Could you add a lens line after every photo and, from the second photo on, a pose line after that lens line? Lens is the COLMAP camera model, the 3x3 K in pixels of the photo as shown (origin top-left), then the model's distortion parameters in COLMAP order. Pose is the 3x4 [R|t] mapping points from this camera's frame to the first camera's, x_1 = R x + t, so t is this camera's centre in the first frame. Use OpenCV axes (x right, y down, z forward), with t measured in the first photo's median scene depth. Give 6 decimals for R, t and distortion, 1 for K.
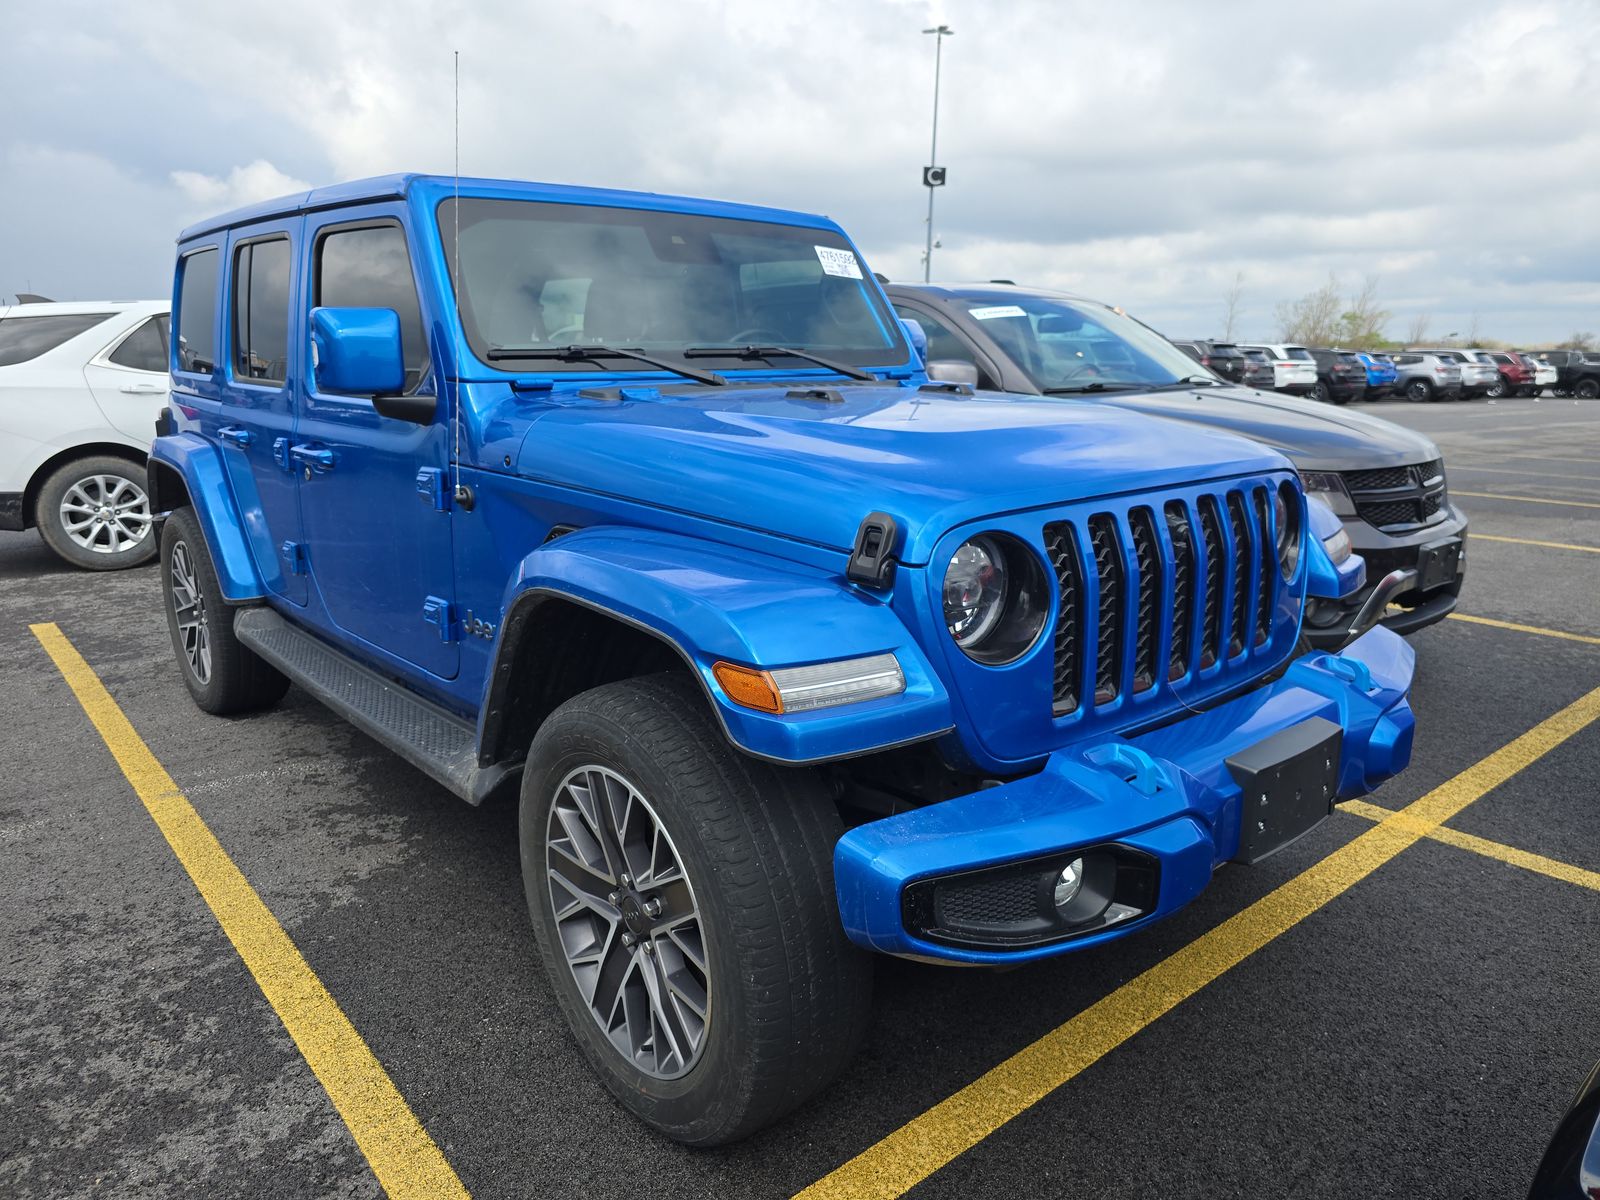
lens RADIAL K [[1073.4, 0, 800.0], [0, 1073.4, 600.0], [0, 0, 1]] dist [0.049049, -0.040642]
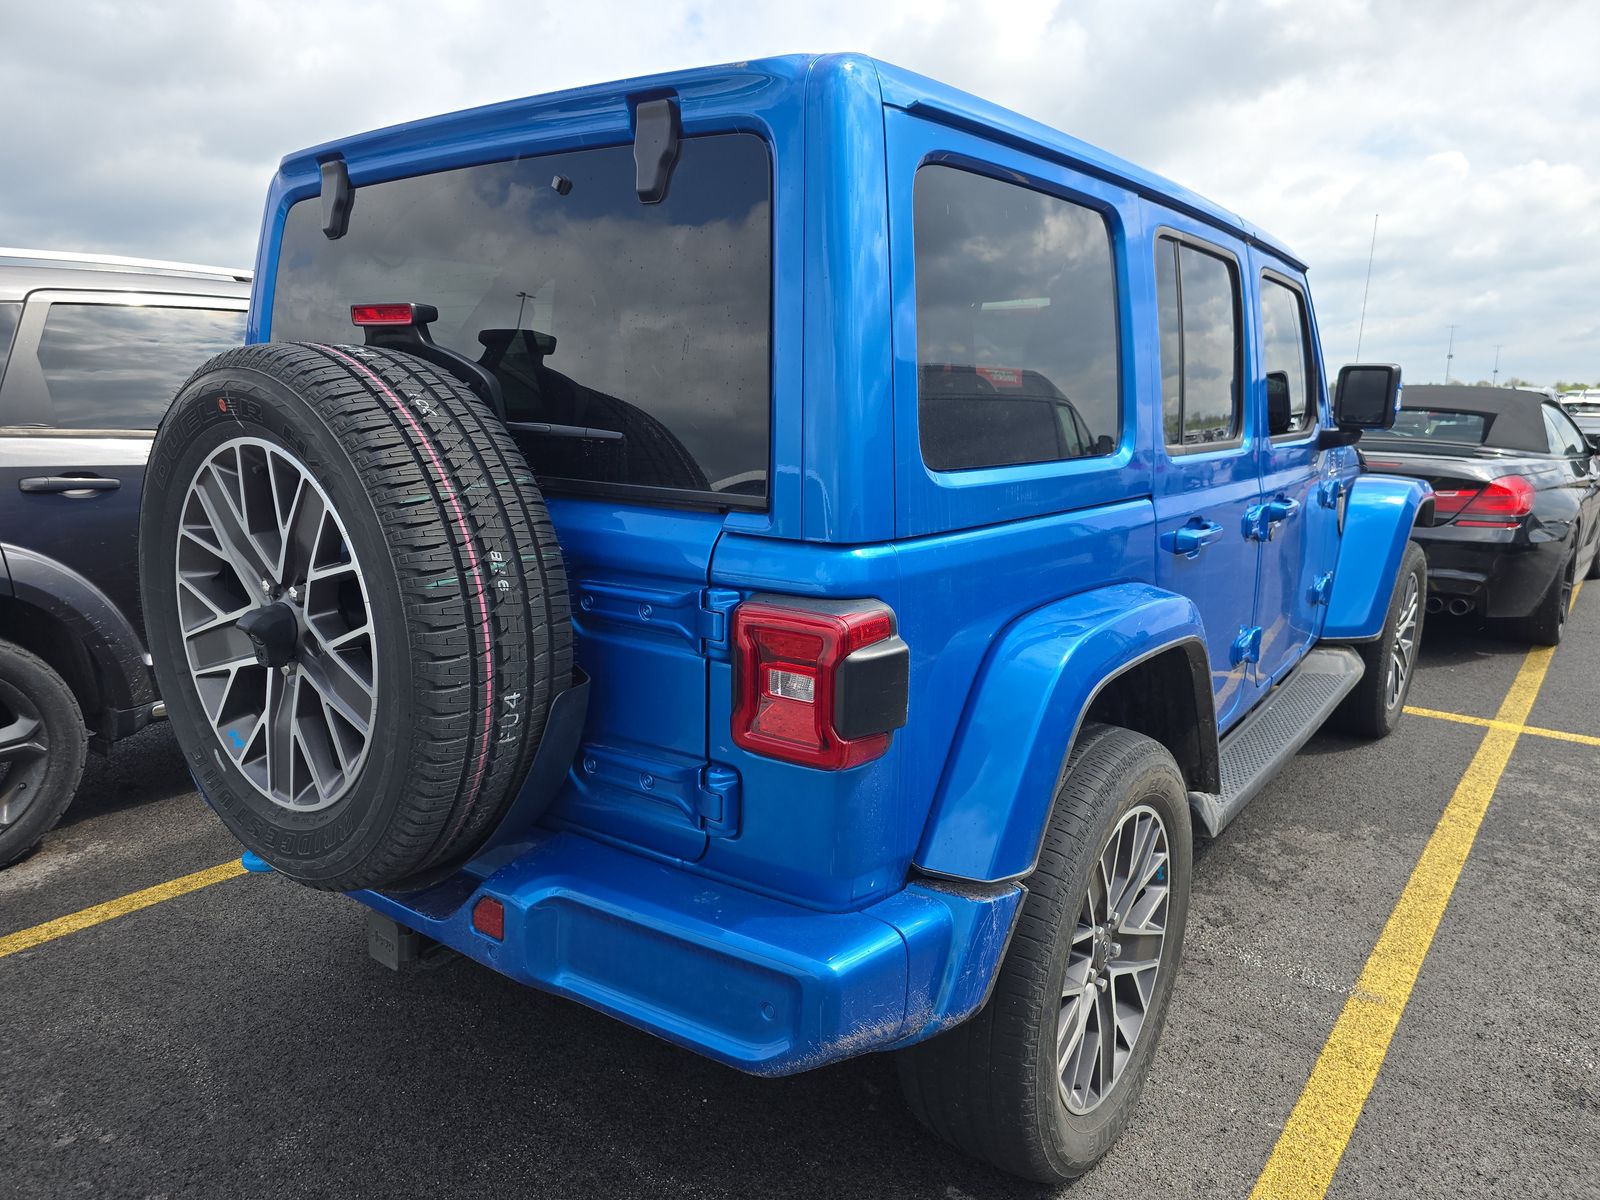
lens RADIAL K [[1073.4, 0, 800.0], [0, 1073.4, 600.0], [0, 0, 1]] dist [0.049049, -0.040642]
pose [[-0.209755, -0.210093, 0.954916, -1.634788], [0.201028, 0.946510, 0.252401, -0.487530], [-0.956865, 0.244907, -0.156300, 2.019868]]
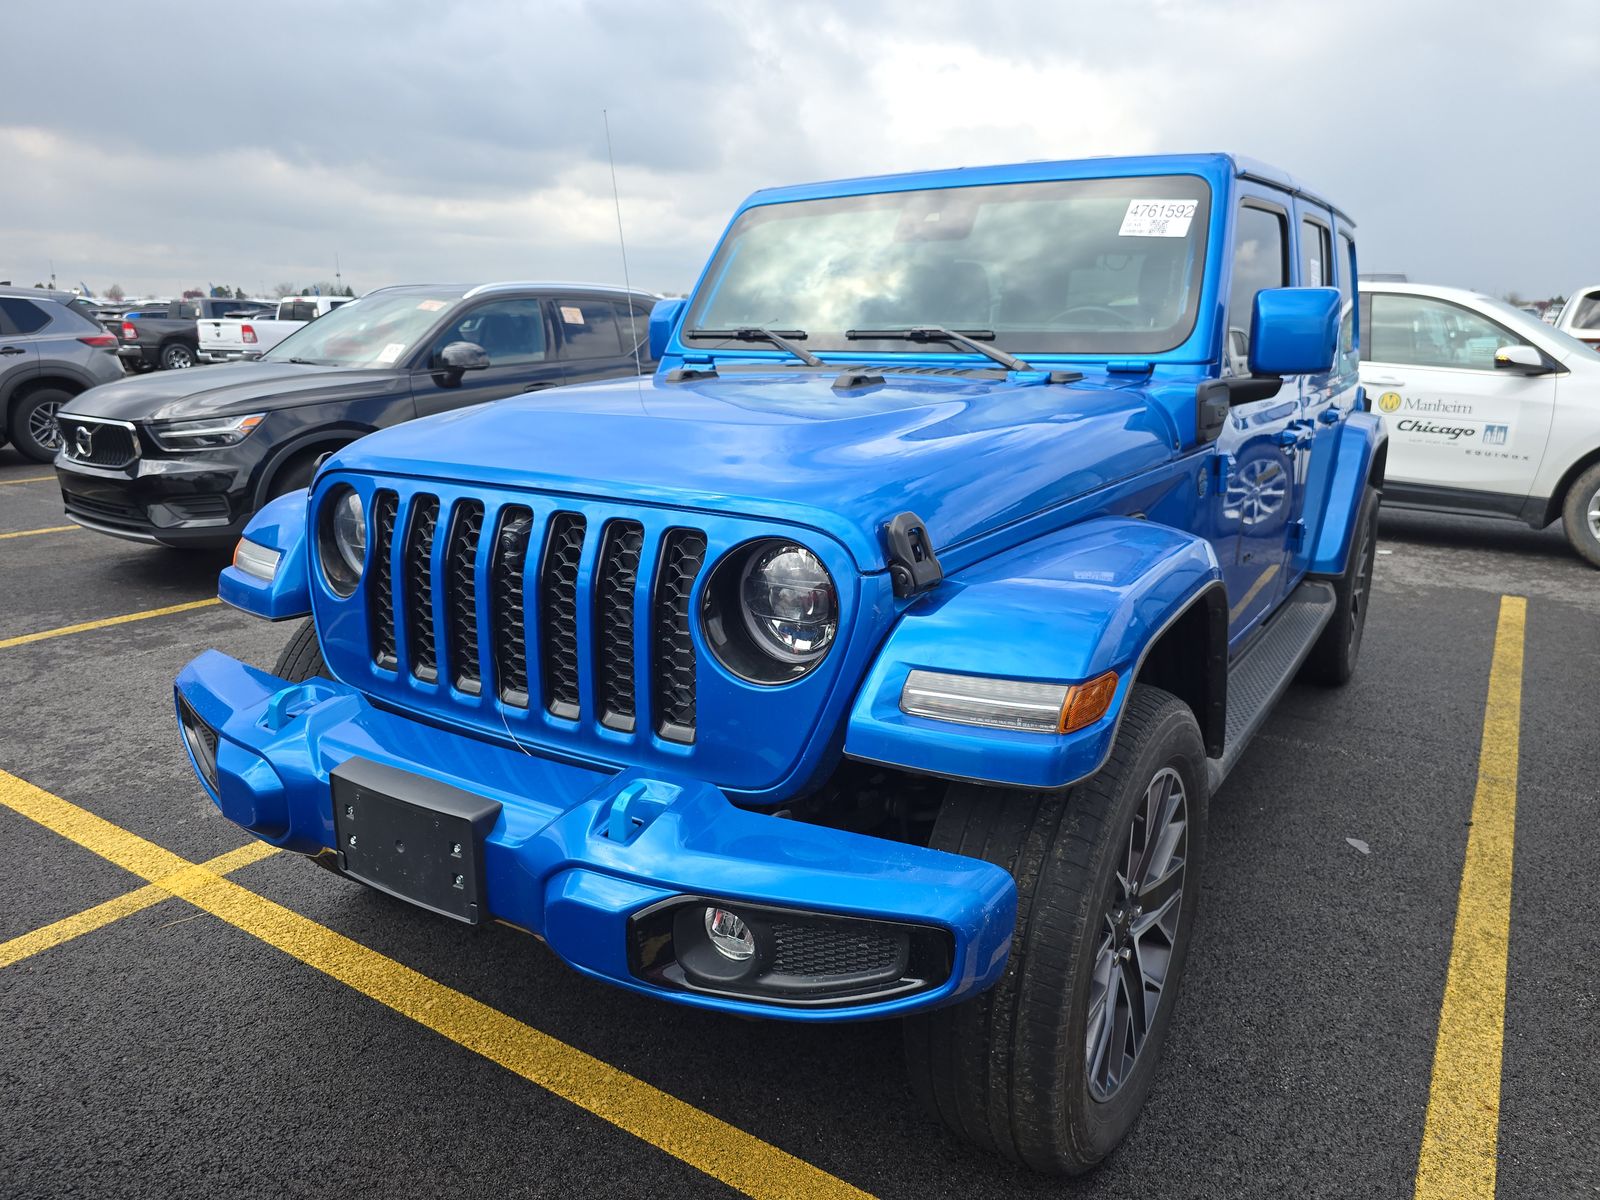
lens RADIAL K [[1073.4, 0, 800.0], [0, 1073.4, 600.0], [0, 0, 1]] dist [0.049049, -0.040642]
pose [[0.293754, 0.236815, -0.926082, 1.043521], [-0.221236, 0.959363, 0.175149, -0.186258], [0.929926, 0.153432, 0.334209, 0.778961]]
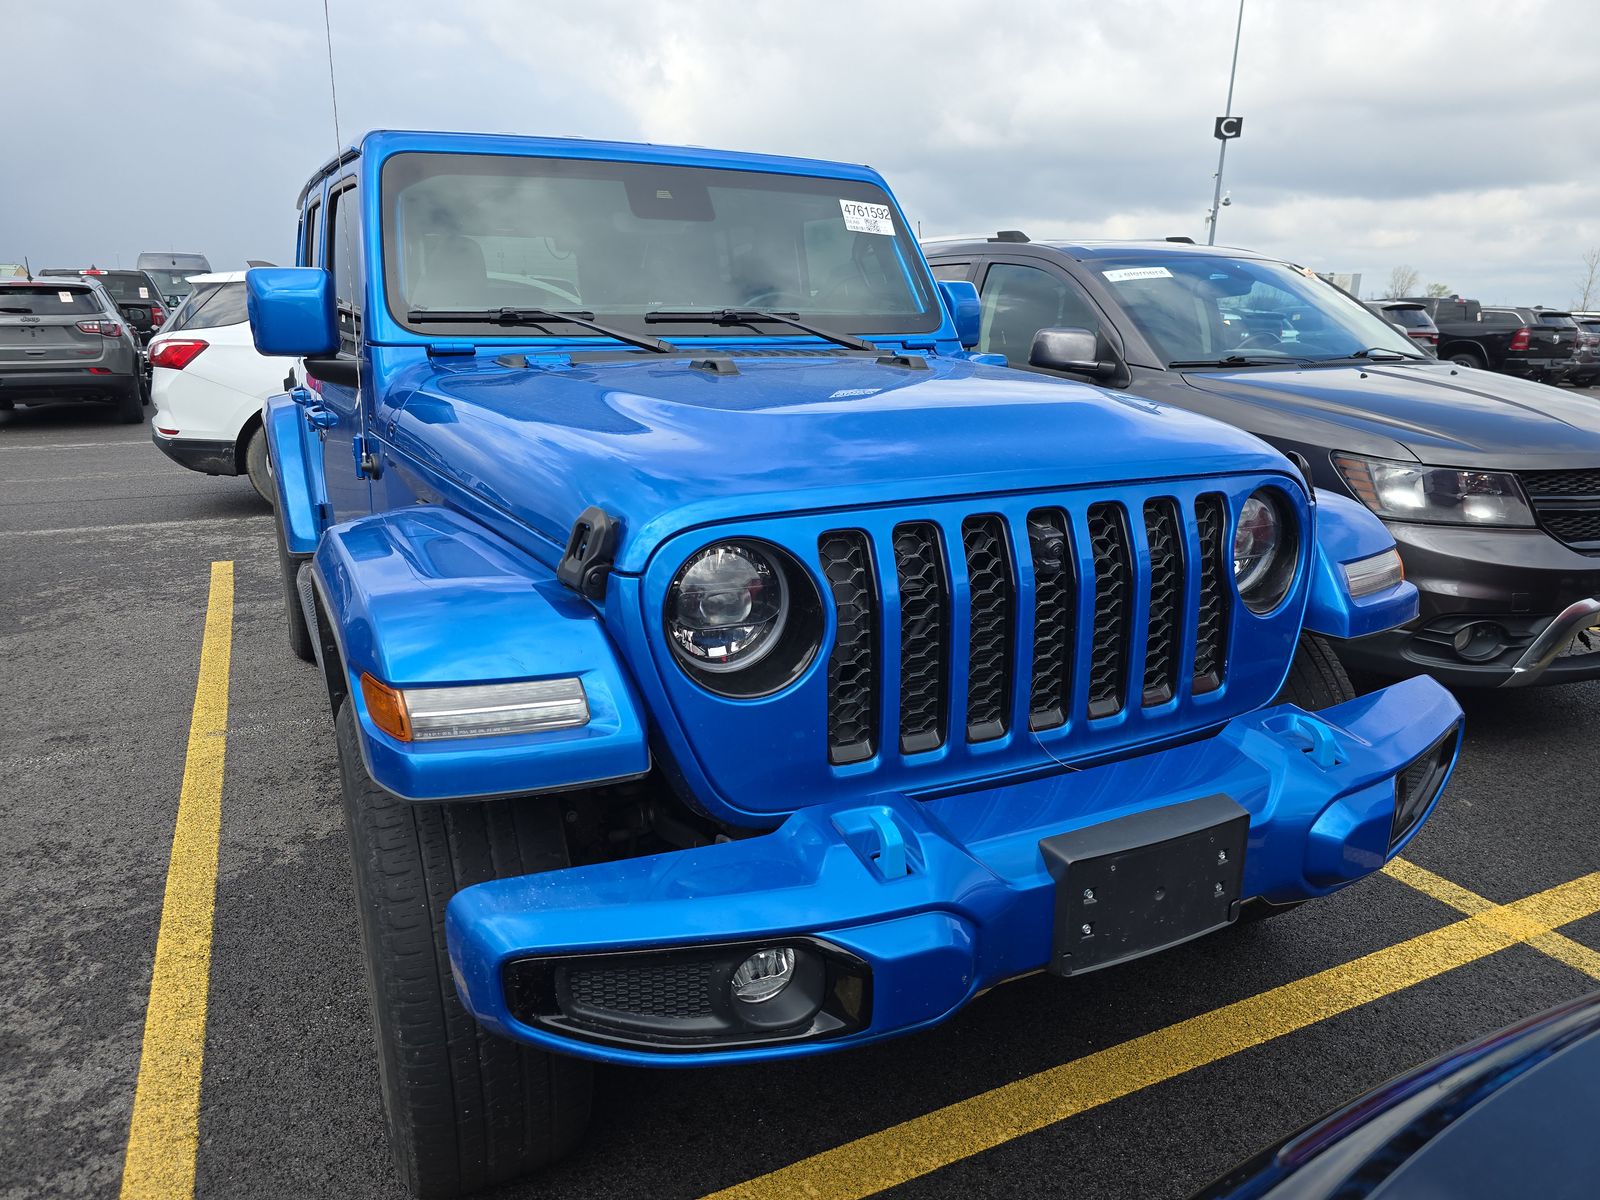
lens RADIAL K [[1073.4, 0, 800.0], [0, 1073.4, 600.0], [0, 0, 1]] dist [0.049049, -0.040642]
pose [[0.970958, 0.067797, -0.229444, 0.296978], [-0.061001, 0.997467, 0.036591, -0.034983], [0.231344, -0.021532, 0.972634, 0.149908]]
